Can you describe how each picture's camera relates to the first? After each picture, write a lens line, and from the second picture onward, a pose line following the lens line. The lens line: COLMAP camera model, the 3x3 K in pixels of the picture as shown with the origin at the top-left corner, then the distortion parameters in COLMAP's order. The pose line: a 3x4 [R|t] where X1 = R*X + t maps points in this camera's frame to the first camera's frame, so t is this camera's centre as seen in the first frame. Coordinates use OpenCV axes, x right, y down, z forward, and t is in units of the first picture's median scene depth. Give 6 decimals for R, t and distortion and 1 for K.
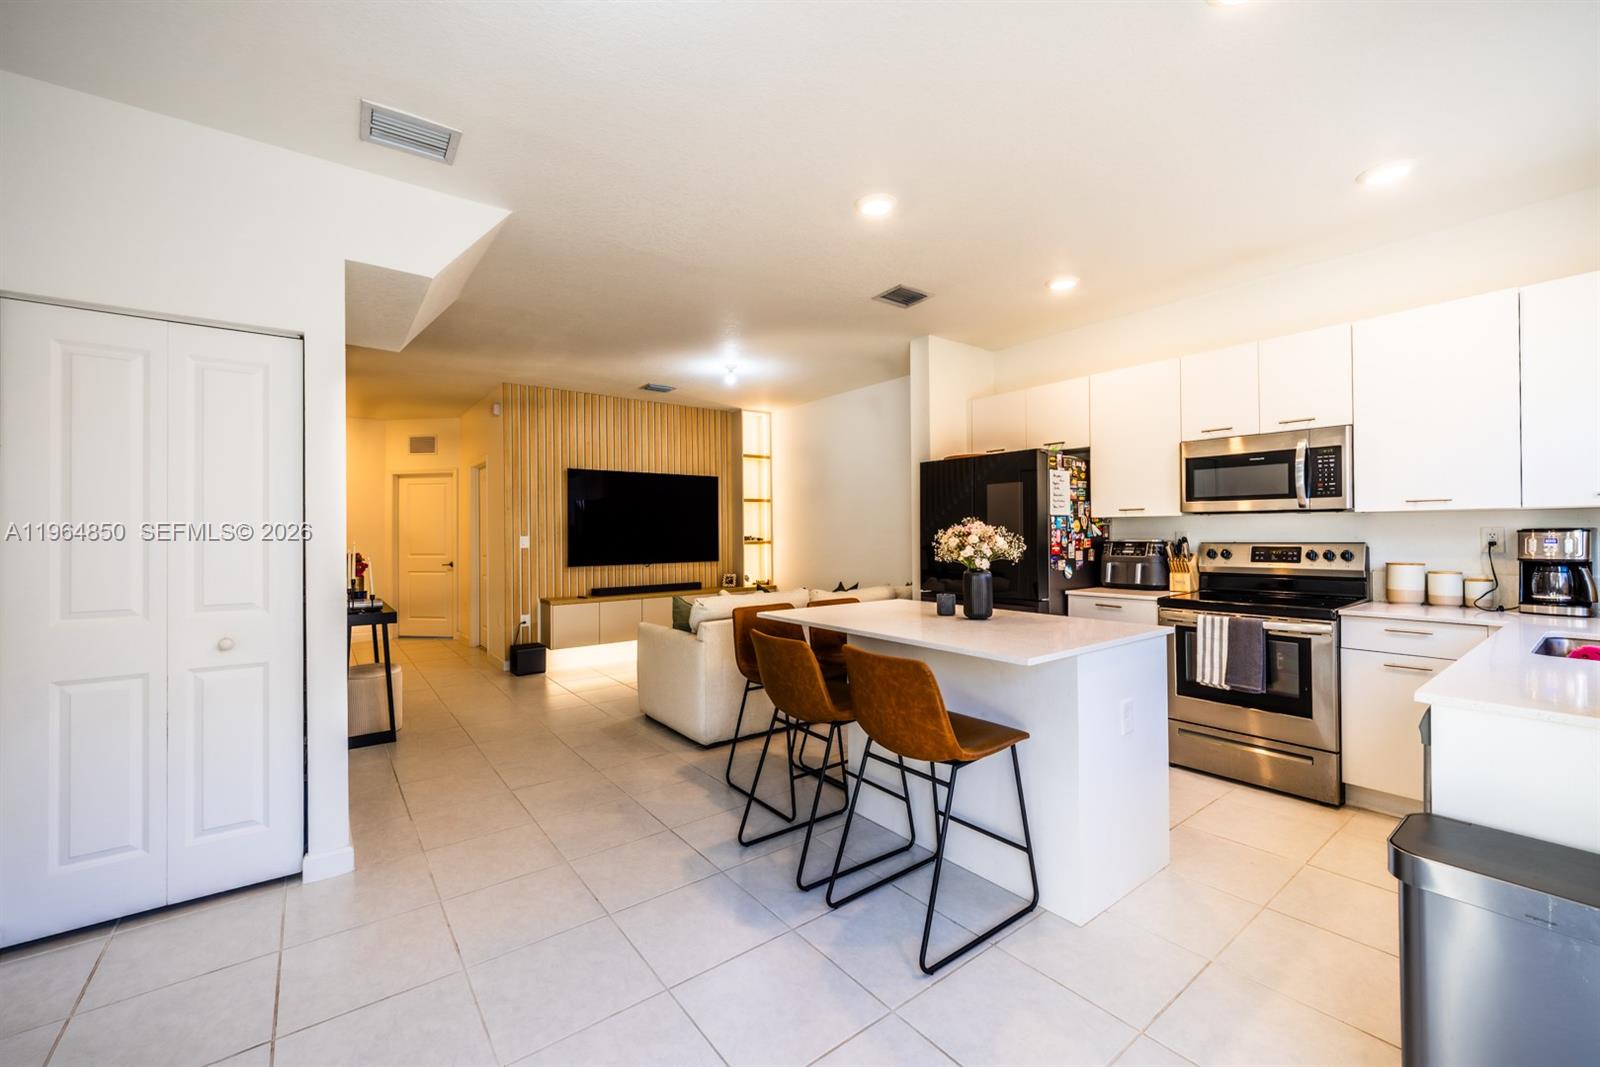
lens RADIAL K [[651.3, 0, 800.1], [0, 651.3, 531.8], [0, 0, 1]] dist [-0.000197, -0.000035]
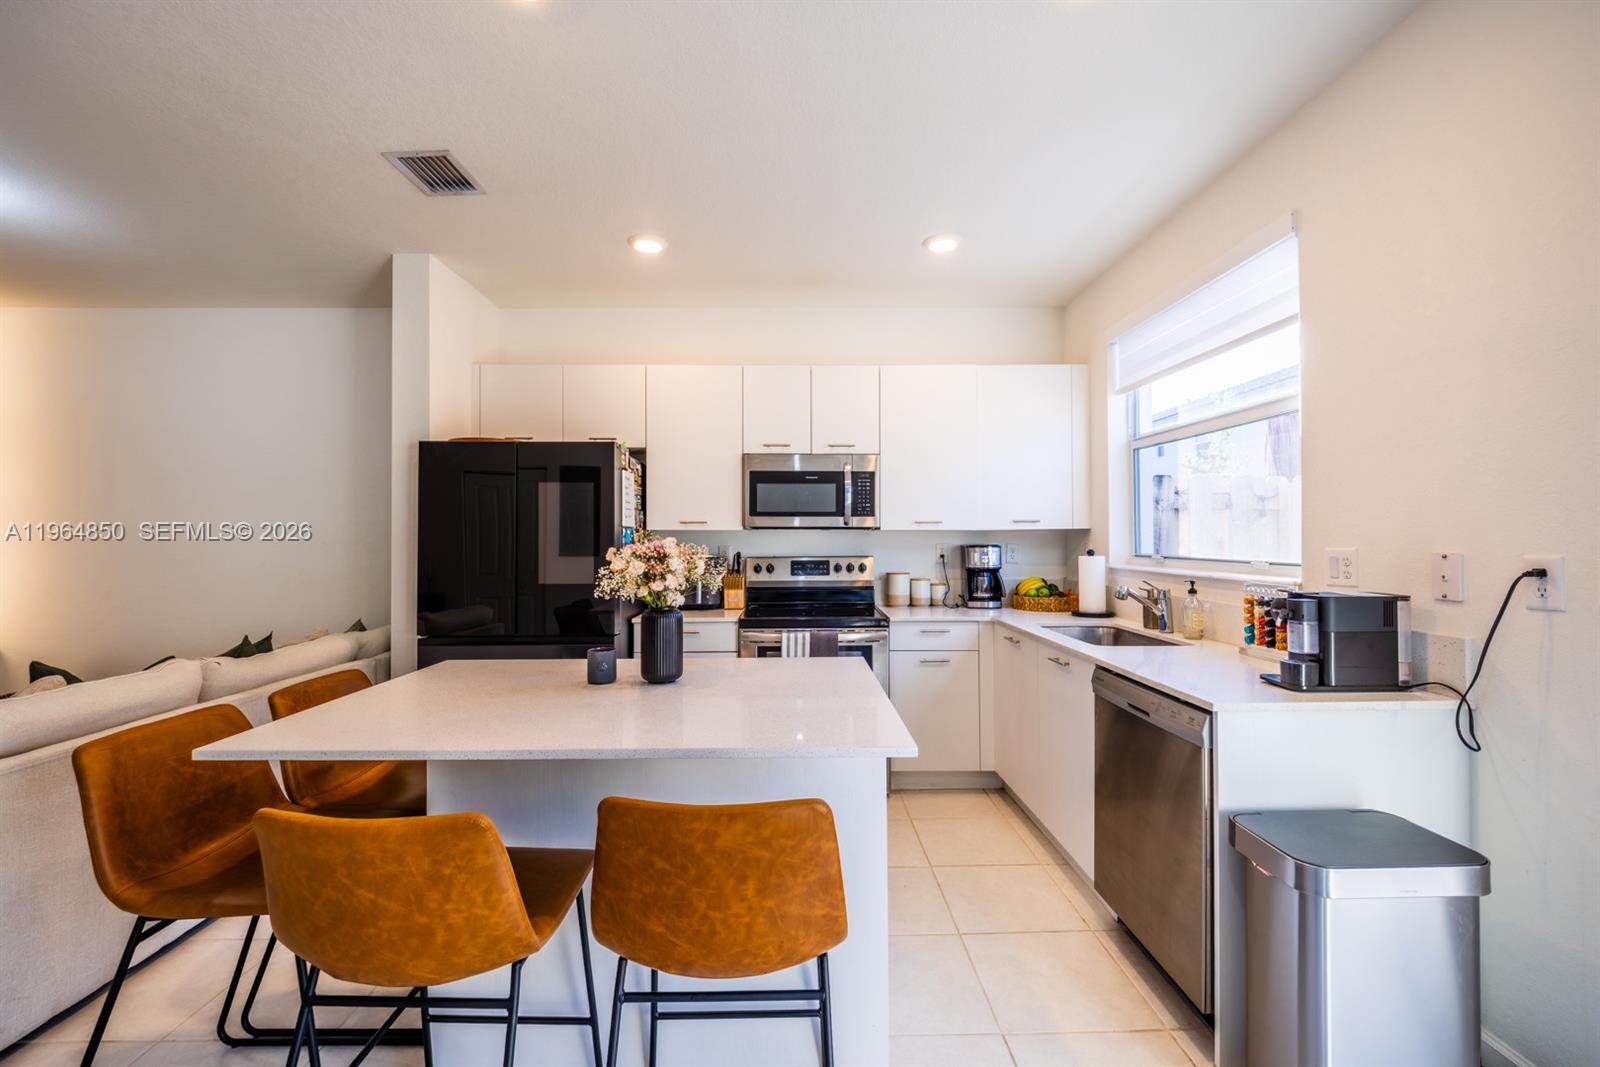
lens RADIAL K [[654.4, 0, 799.3], [0, 654.4, 529.9], [0, 0, 1]] dist [-0.000851, -0.000674]
pose [[0.595347, 0.016226, 0.803305, -0.159951], [-0.004827, 0.999850, -0.016618, -0.010496], [-0.803454, 0.006016, 0.595336, 0.408120]]
